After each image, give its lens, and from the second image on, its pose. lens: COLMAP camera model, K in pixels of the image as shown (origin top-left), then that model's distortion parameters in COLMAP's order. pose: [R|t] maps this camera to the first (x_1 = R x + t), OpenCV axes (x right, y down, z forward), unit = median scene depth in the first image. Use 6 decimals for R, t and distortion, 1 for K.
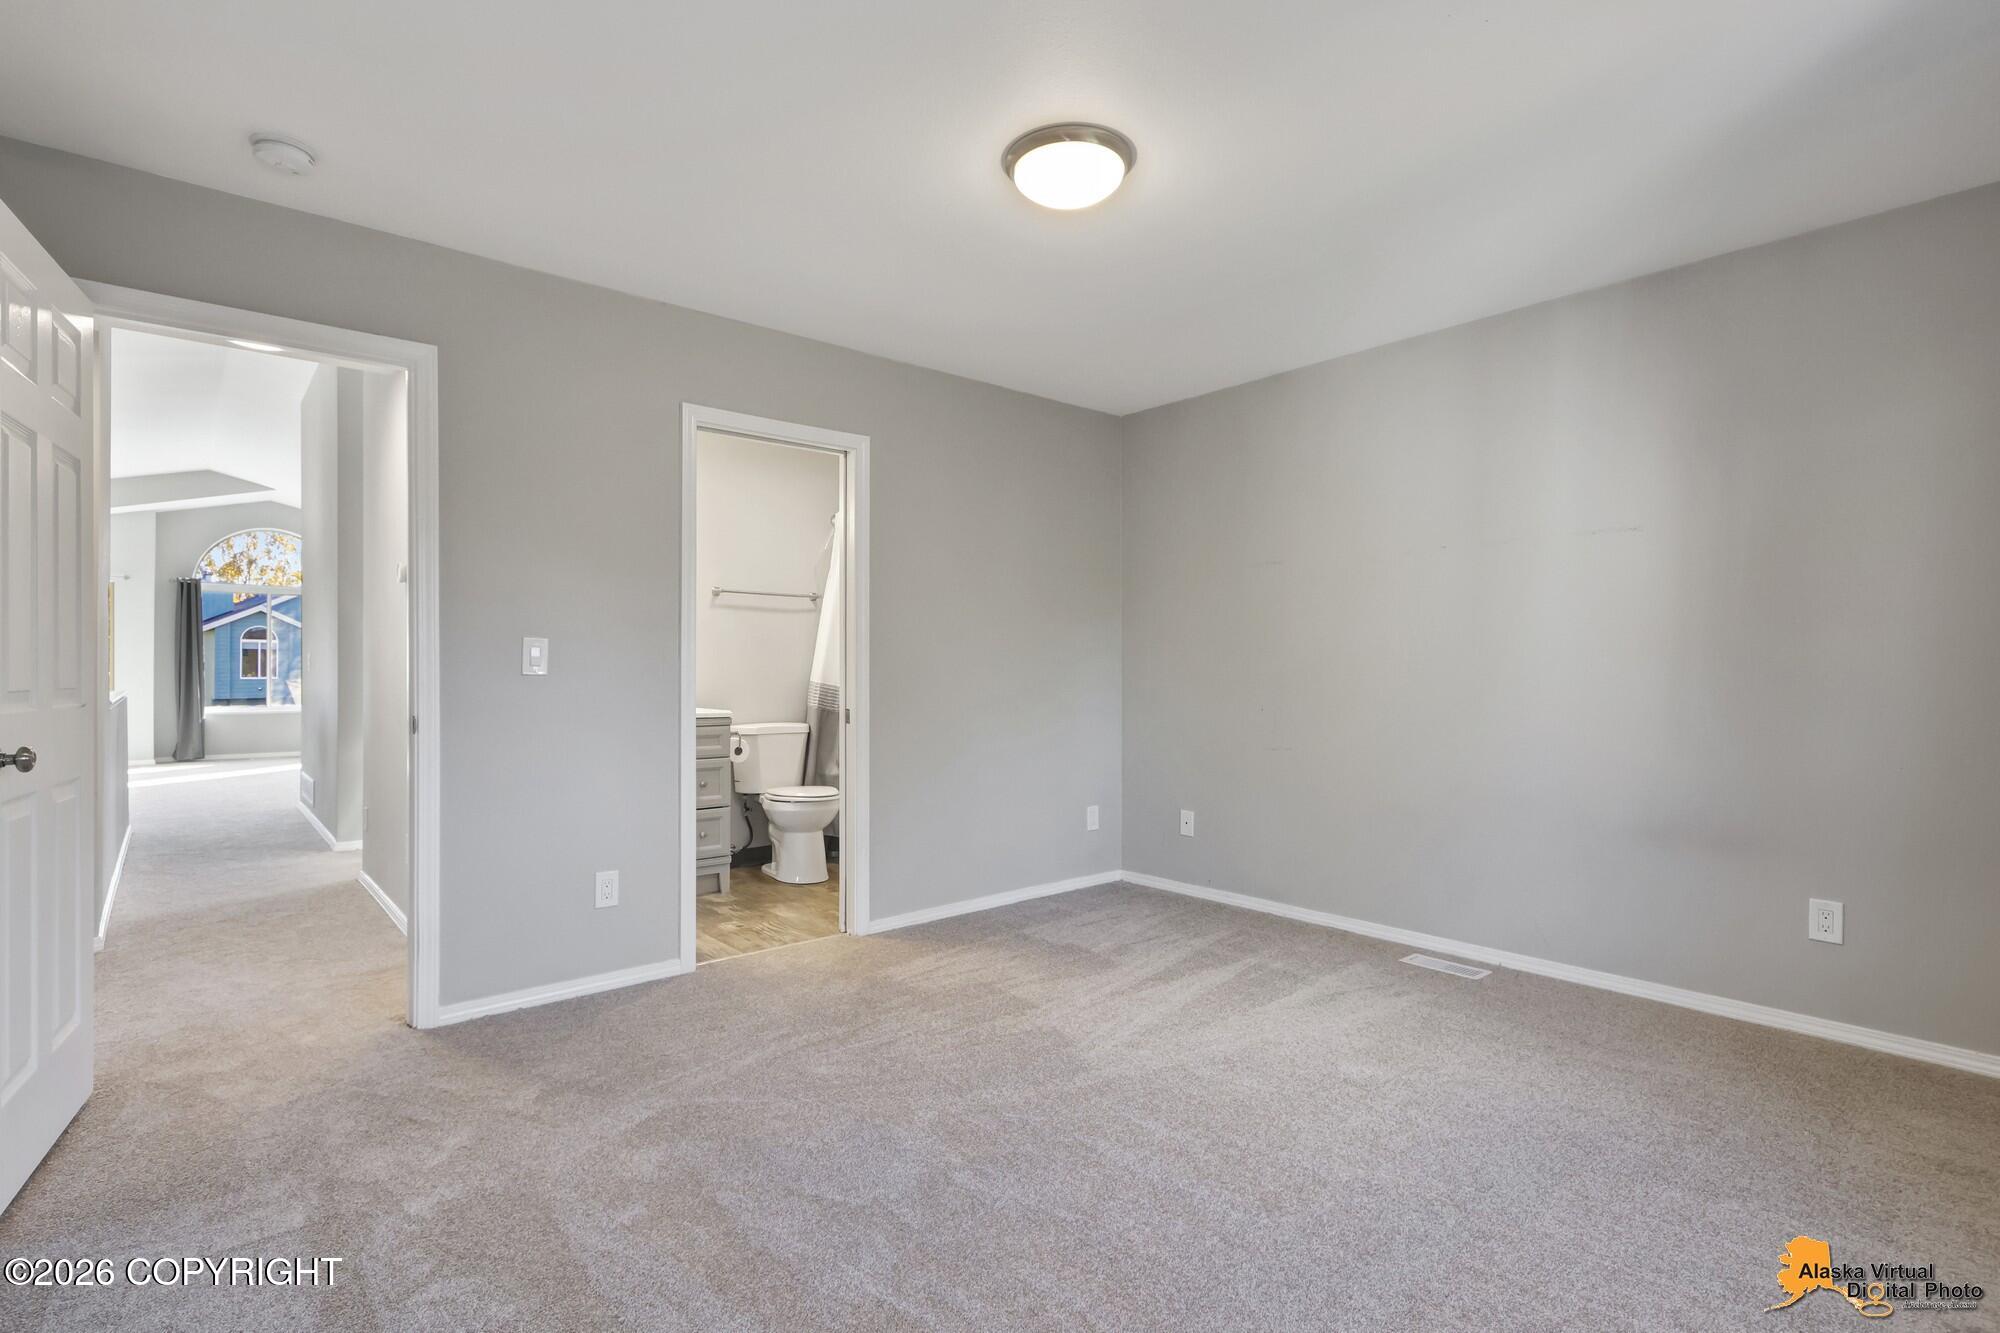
lens RADIAL K [[964.3, 0, 1002.9], [0, 964.3, 666.0], [0, 0, 1]] dist [-0.003338, -0.000374]
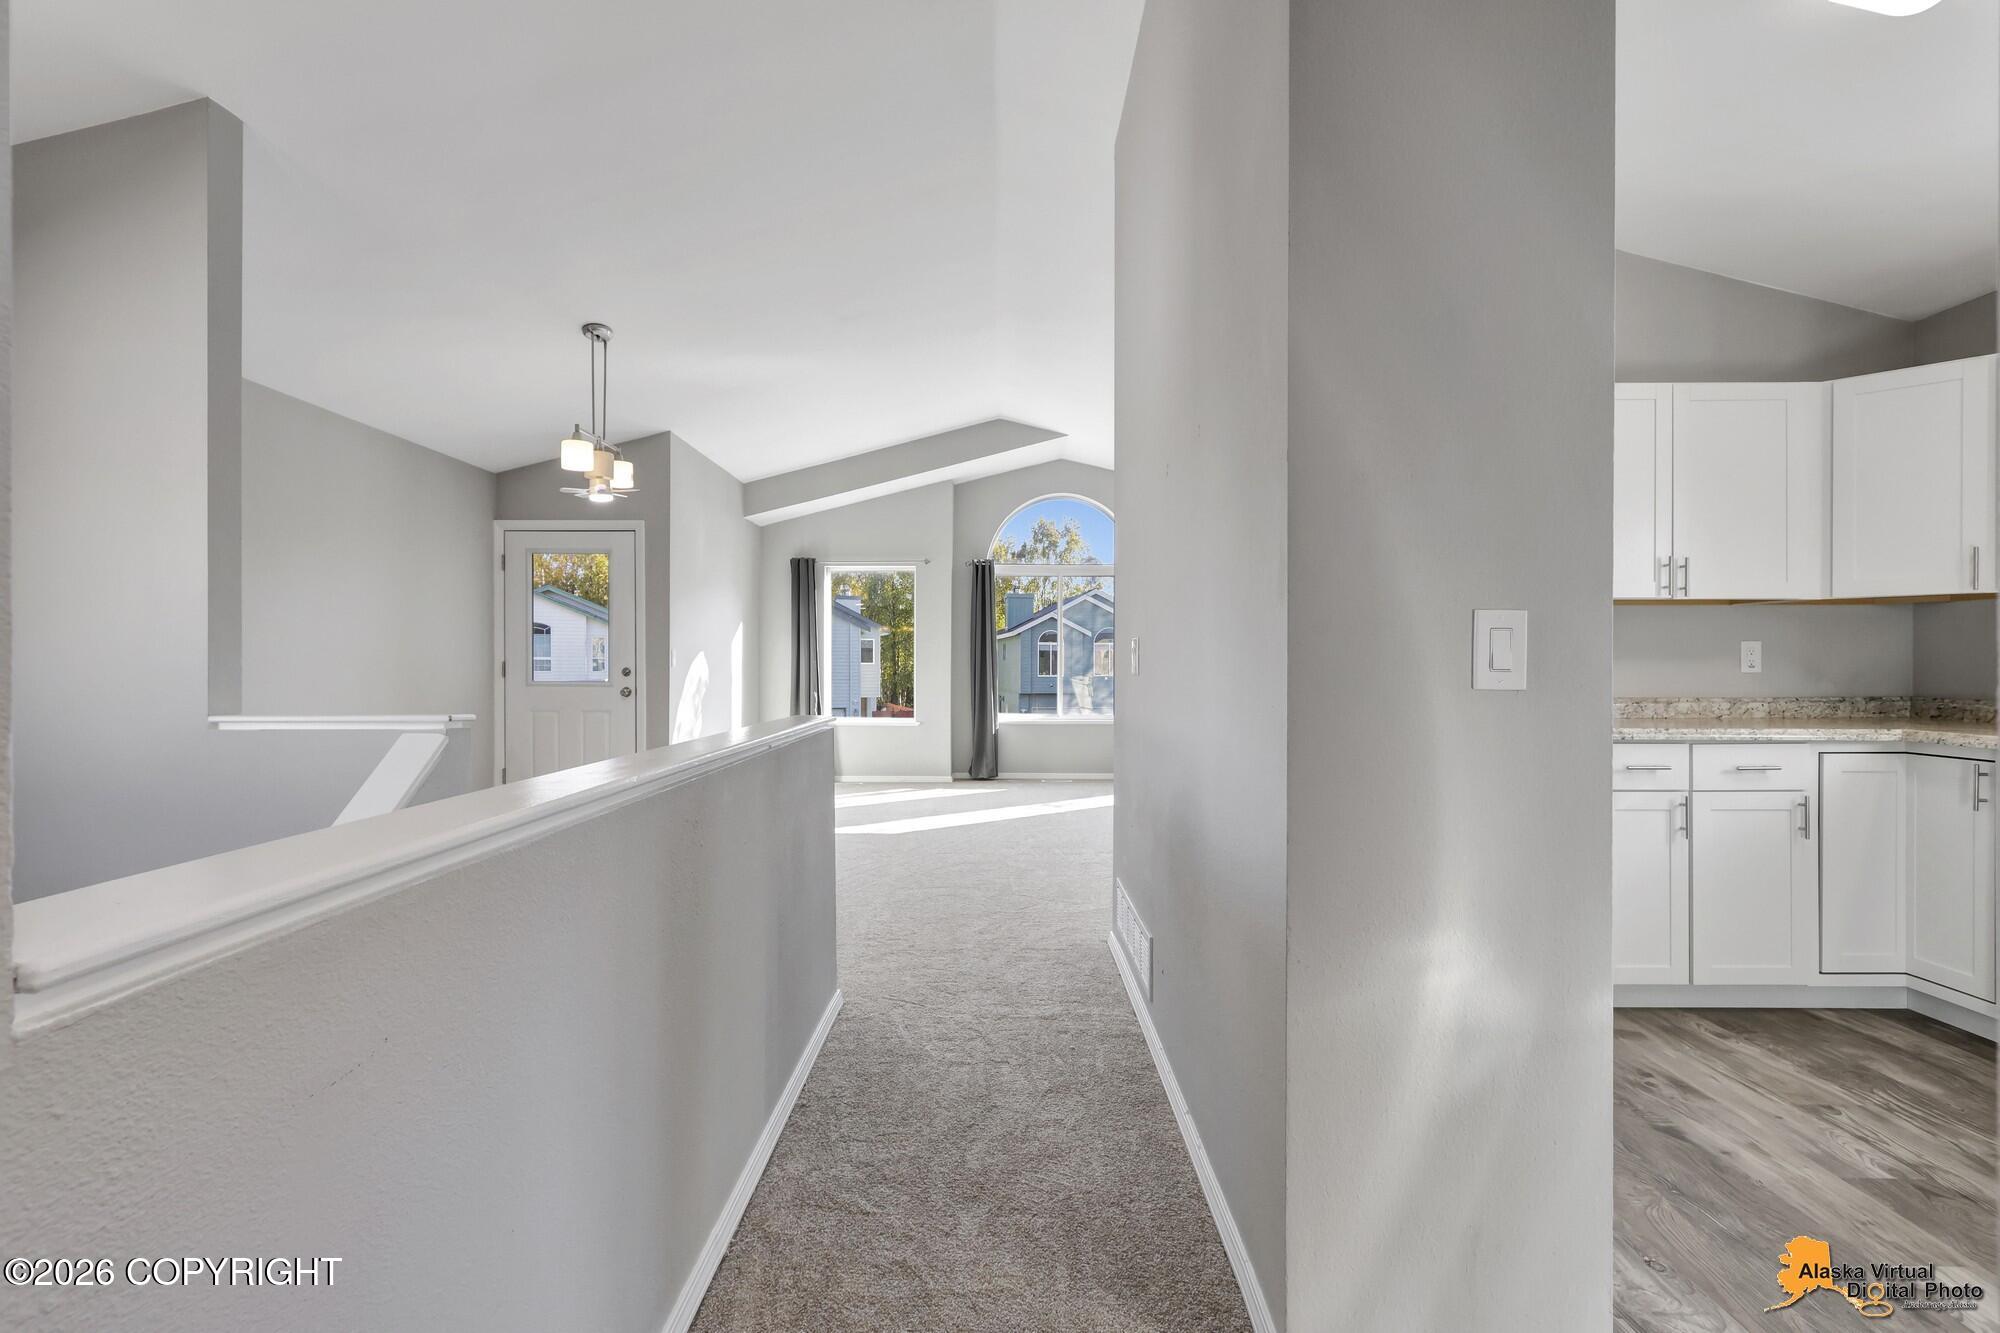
lens RADIAL K [[964.3, 0, 1002.9], [0, 964.3, 666.0], [0, 0, 1]] dist [-0.003338, -0.000374]
pose [[0.759305, -0.001913, -0.650732, -0.134651], [0.002950, 0.999996, 0.000503, -0.000393], [0.650729, -0.002302, 0.759307, 0.175629]]
